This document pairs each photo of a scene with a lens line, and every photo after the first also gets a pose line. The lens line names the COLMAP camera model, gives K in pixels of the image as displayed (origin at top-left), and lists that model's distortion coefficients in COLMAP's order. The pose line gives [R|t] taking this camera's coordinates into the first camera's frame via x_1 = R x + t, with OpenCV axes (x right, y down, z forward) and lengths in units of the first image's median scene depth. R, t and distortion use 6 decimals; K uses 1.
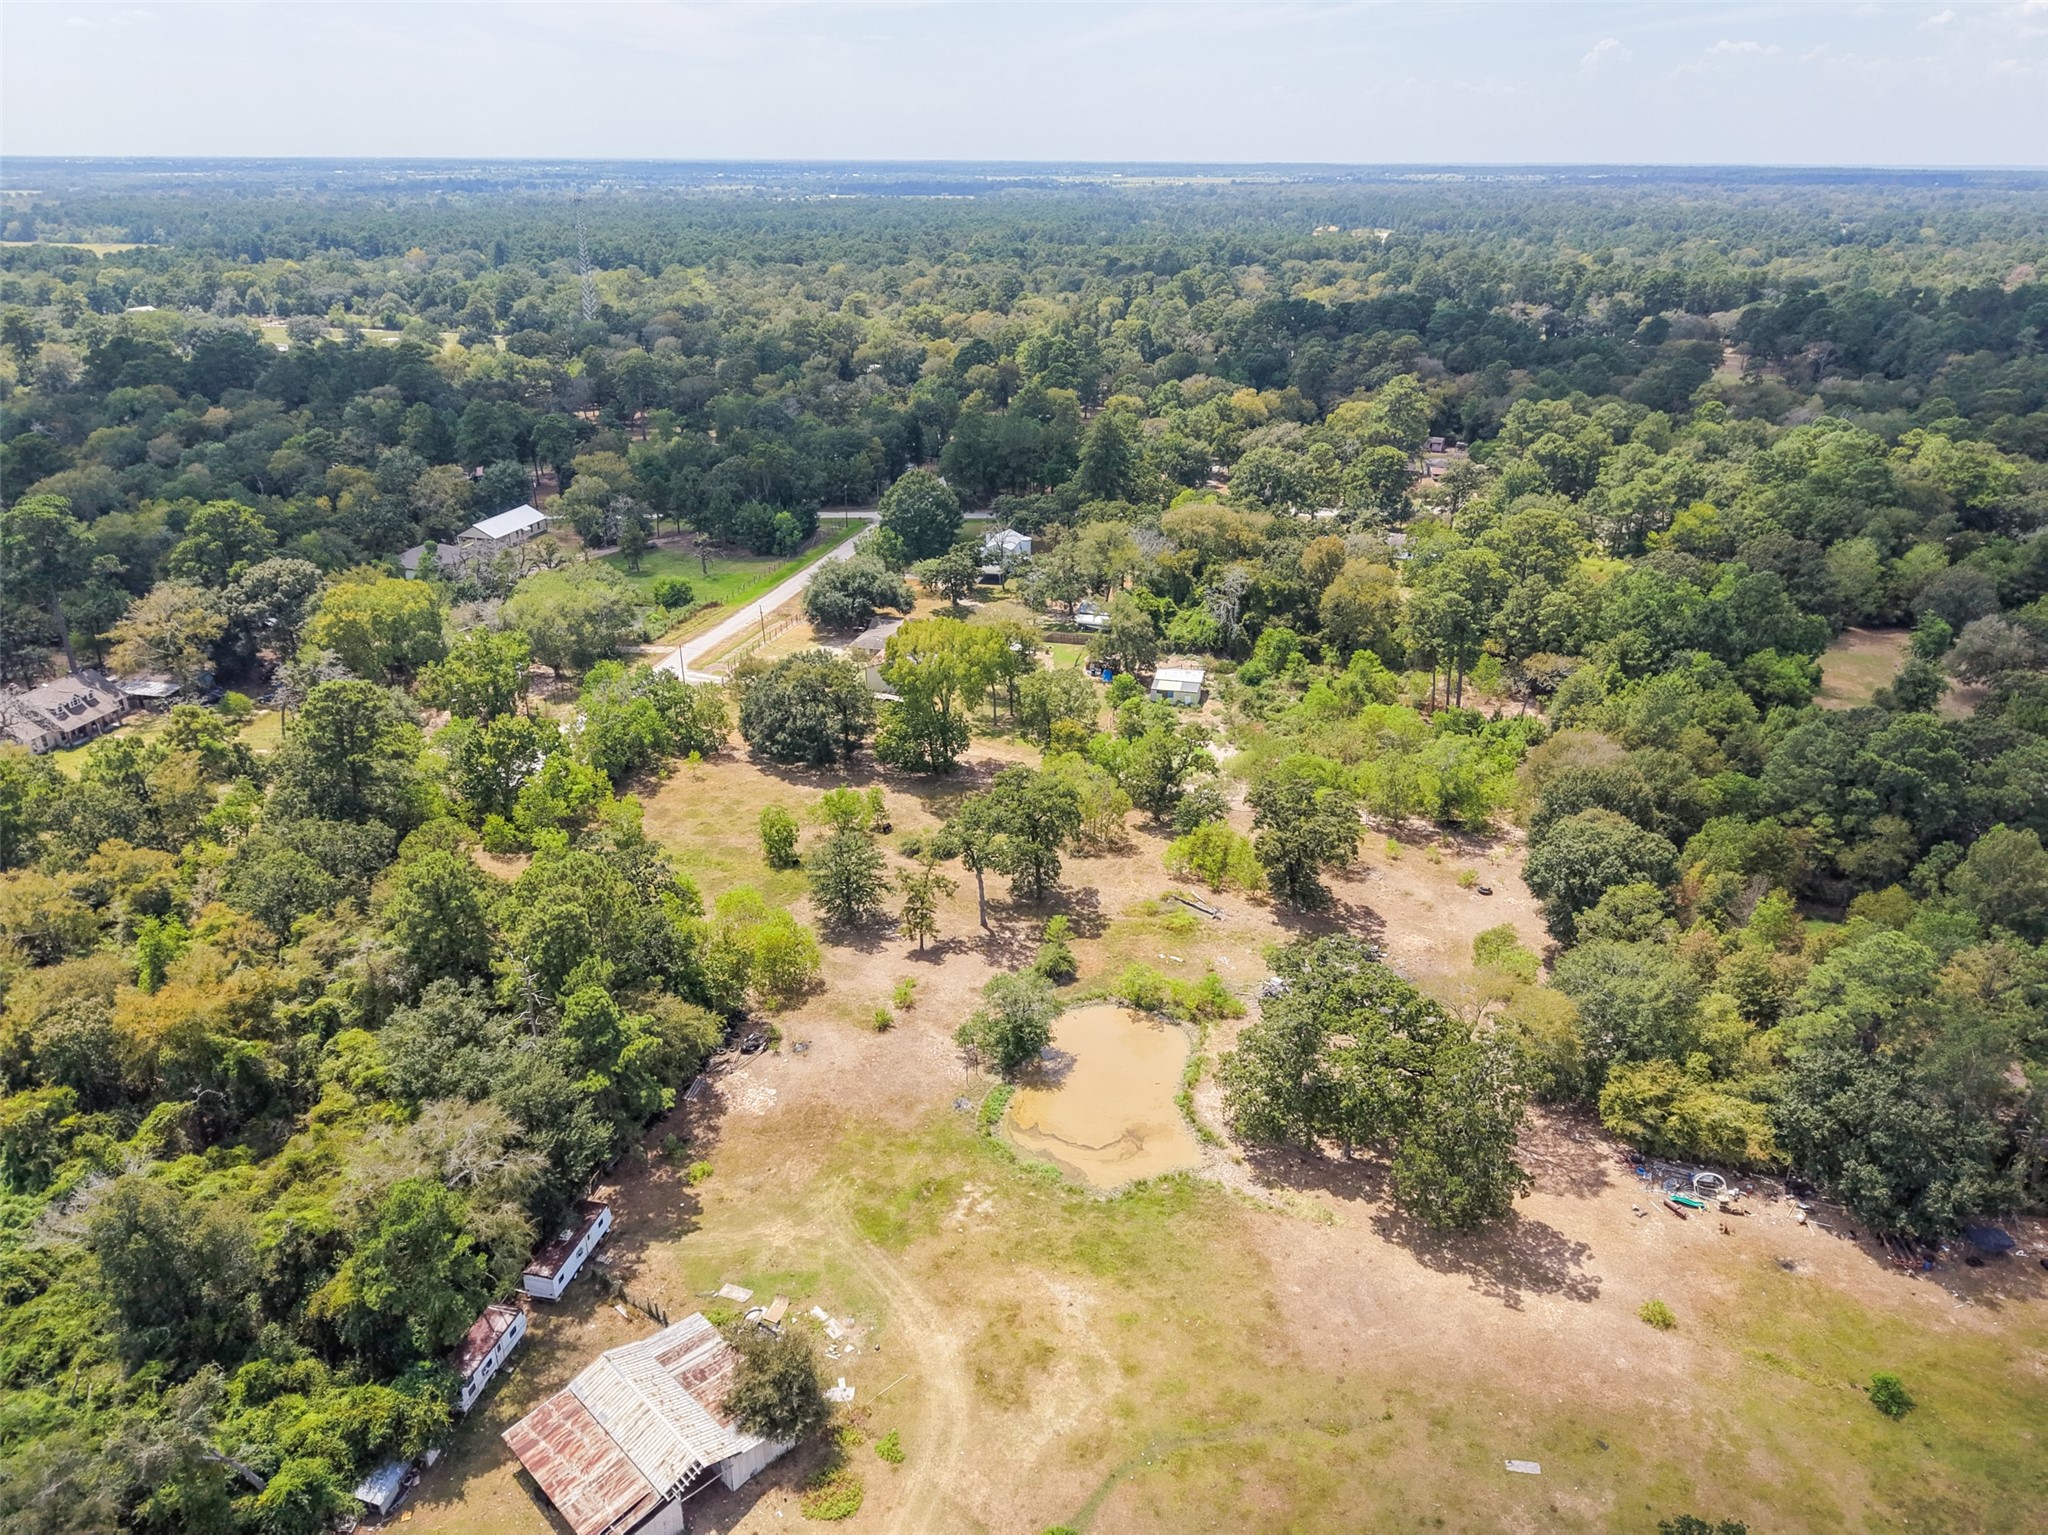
lens RADIAL K [[1372.2, 0, 1027.3], [0, 1372.2, 766.4], [0, 0, 1]] dist [0.019883, -0.017522]
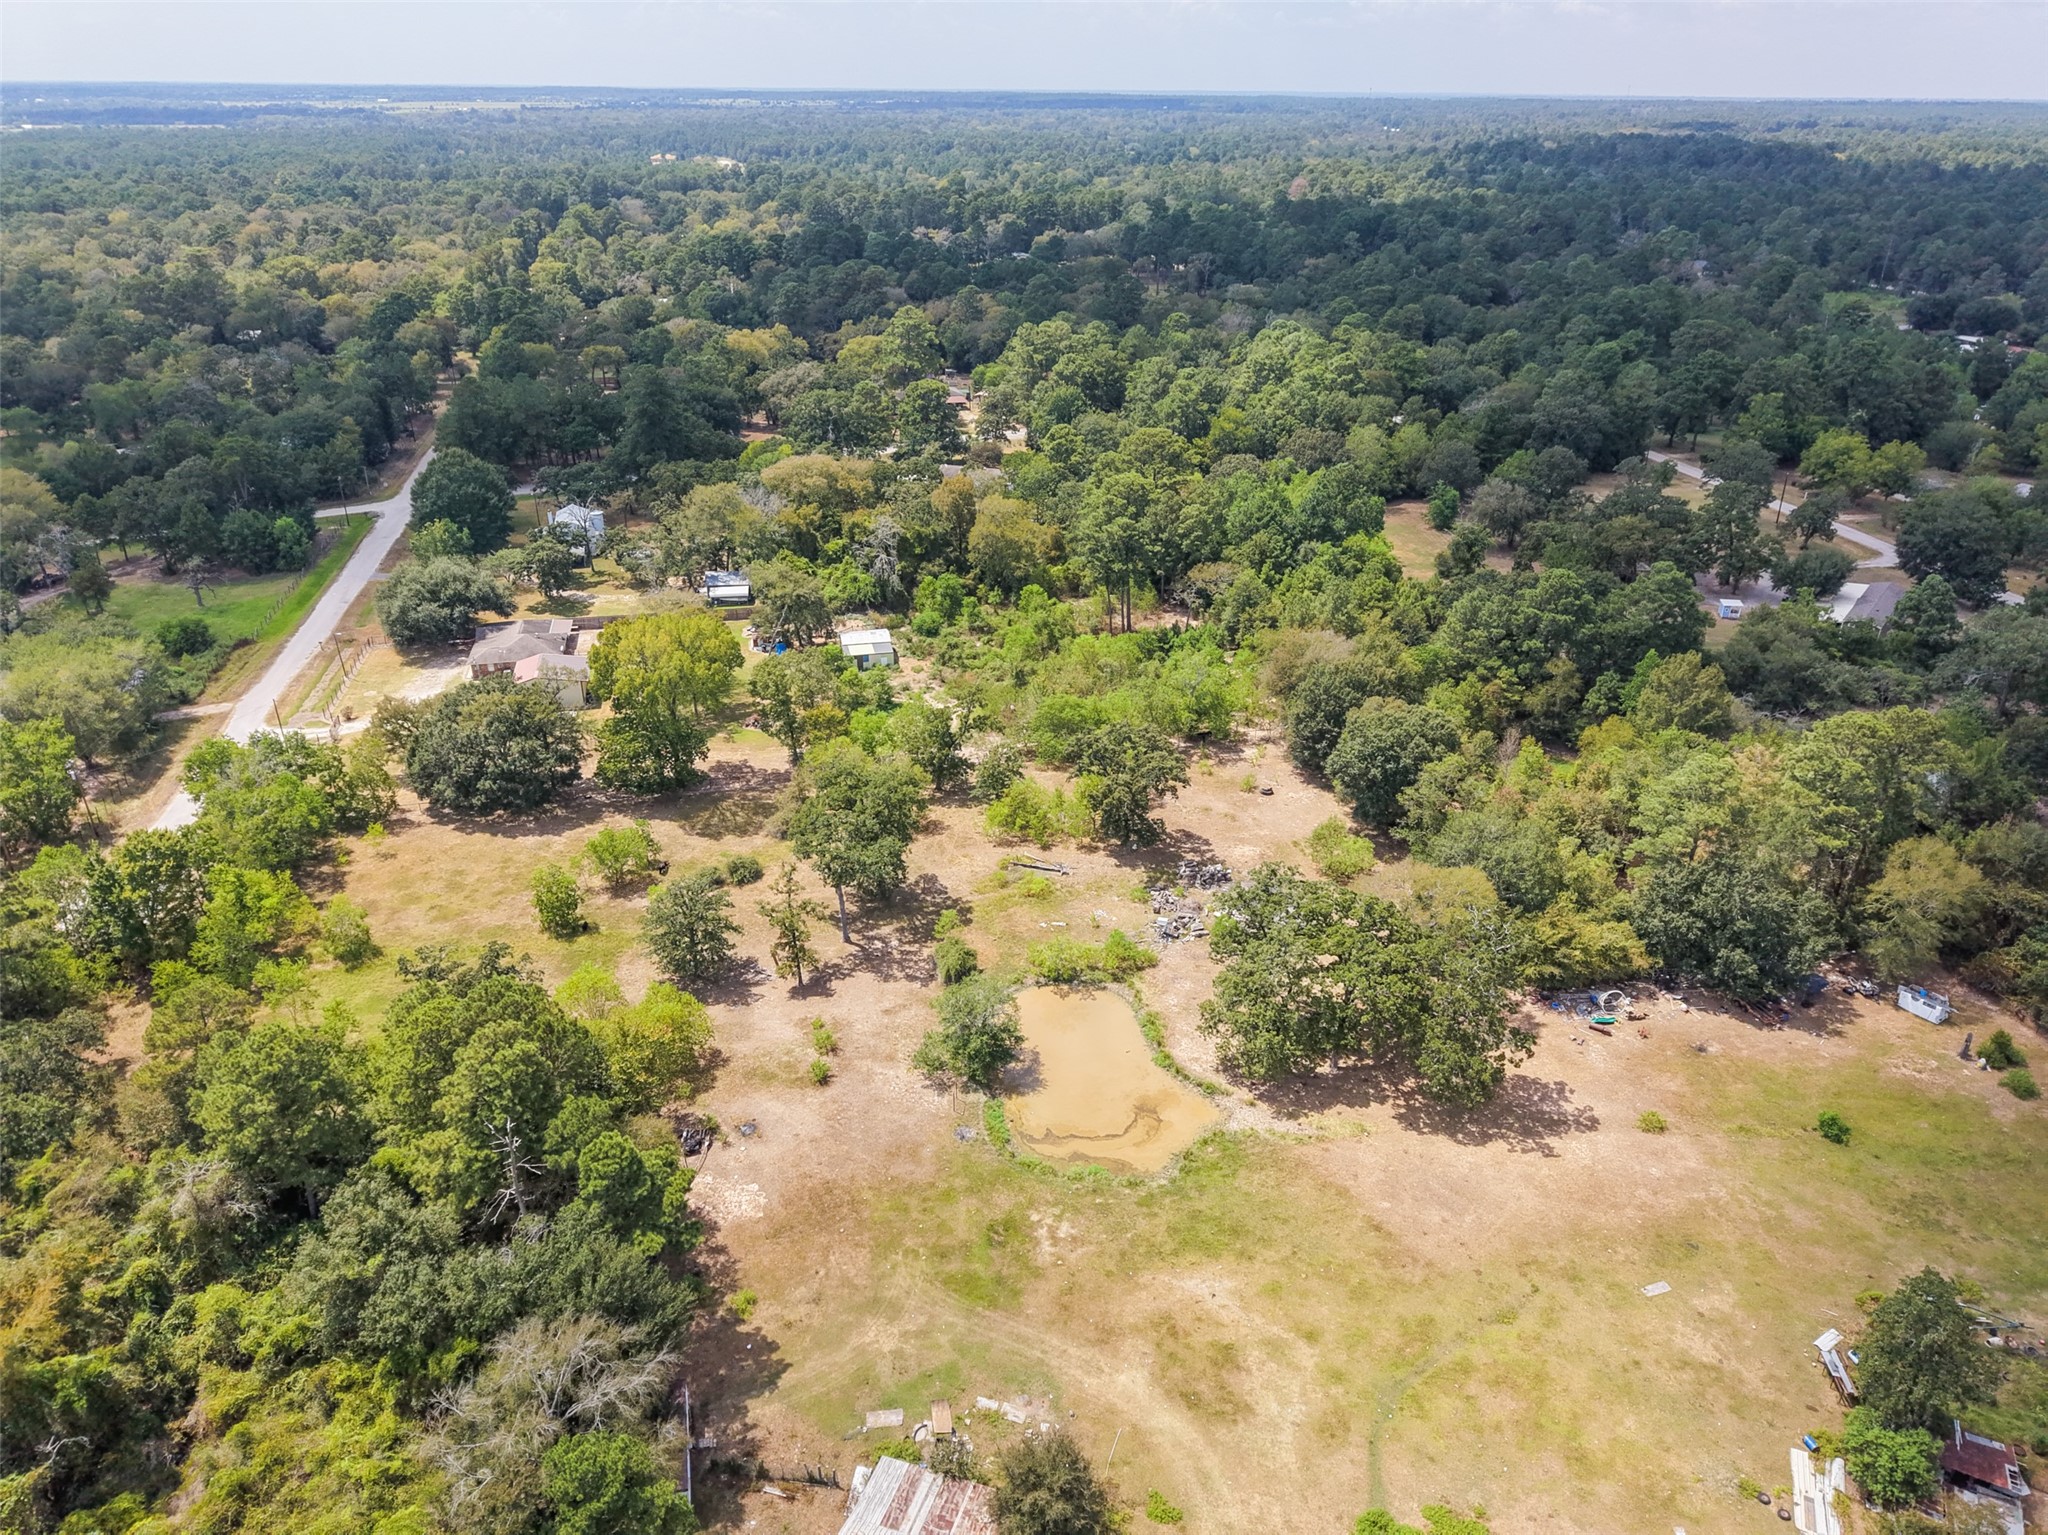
lens RADIAL K [[1372.2, 0, 1029.2], [0, 1372.2, 768.1], [0, 0, 1]] dist [0.019883, -0.017522]
pose [[0.892958, -0.198331, 0.404094, -0.257451], [0.179537, 0.980131, 0.084316, -0.050147], [-0.412787, -0.002741, 0.910823, 0.109286]]
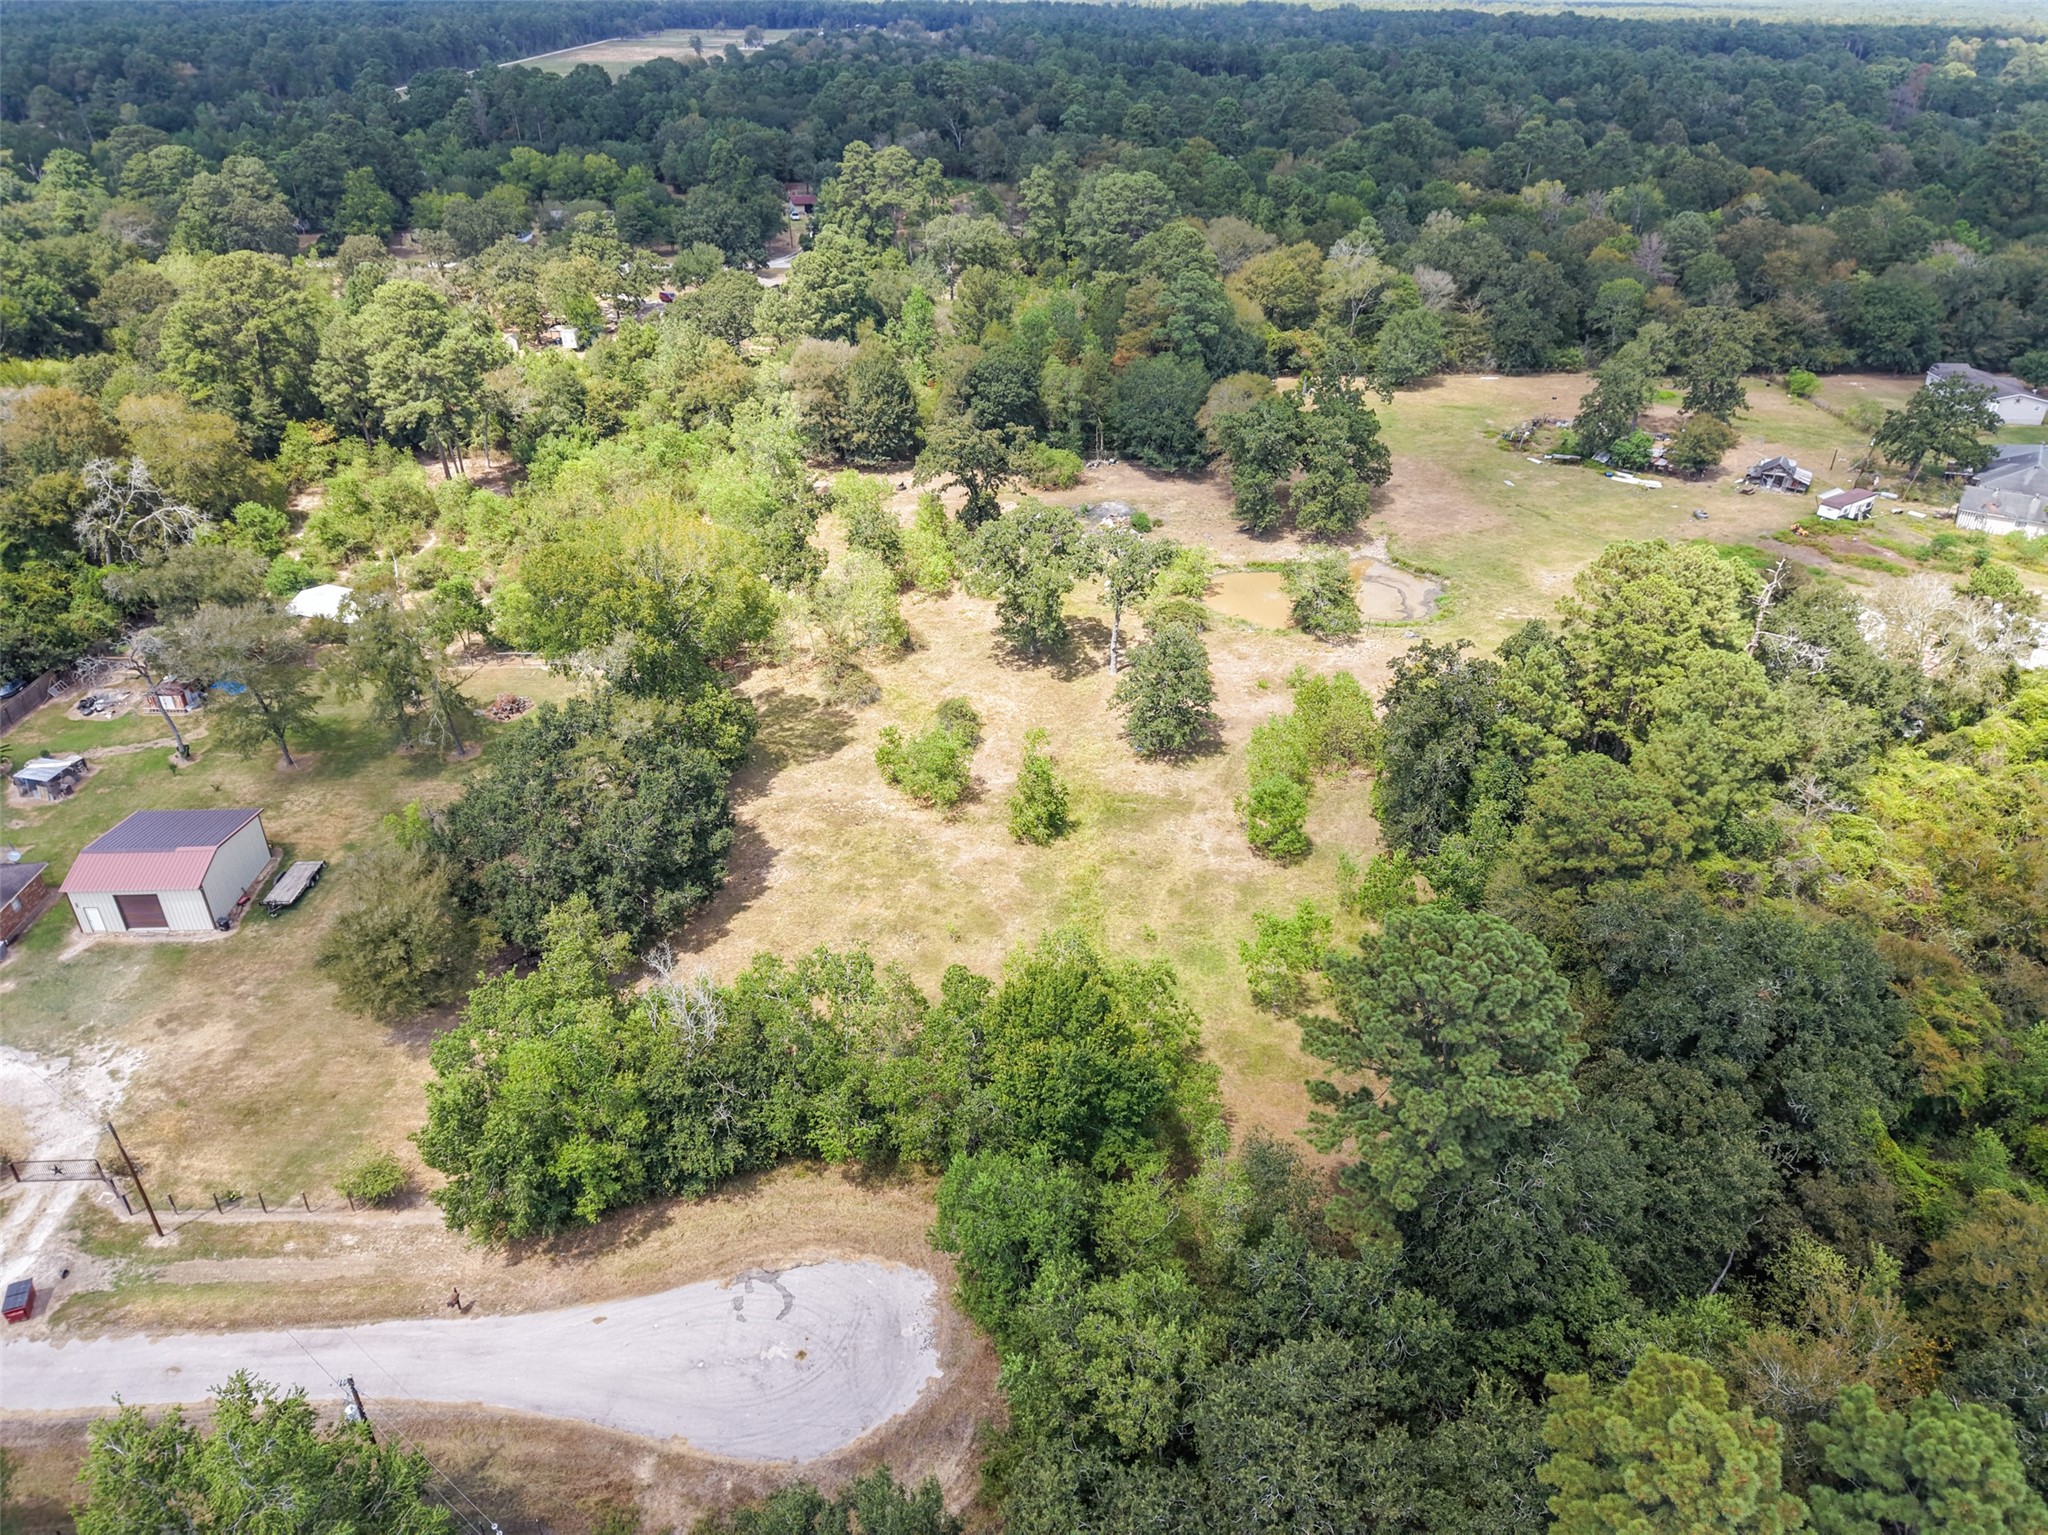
lens RADIAL K [[1372.2, 0, 1027.3], [0, 1372.2, 772.6], [0, 0, 1]] dist [0.019883, -0.017522]
pose [[-0.296960, -0.485179, 0.822445, -0.719677], [0.378431, 0.730976, 0.567859, -0.330567], [-0.876701, 0.479870, -0.033464, 1.055752]]
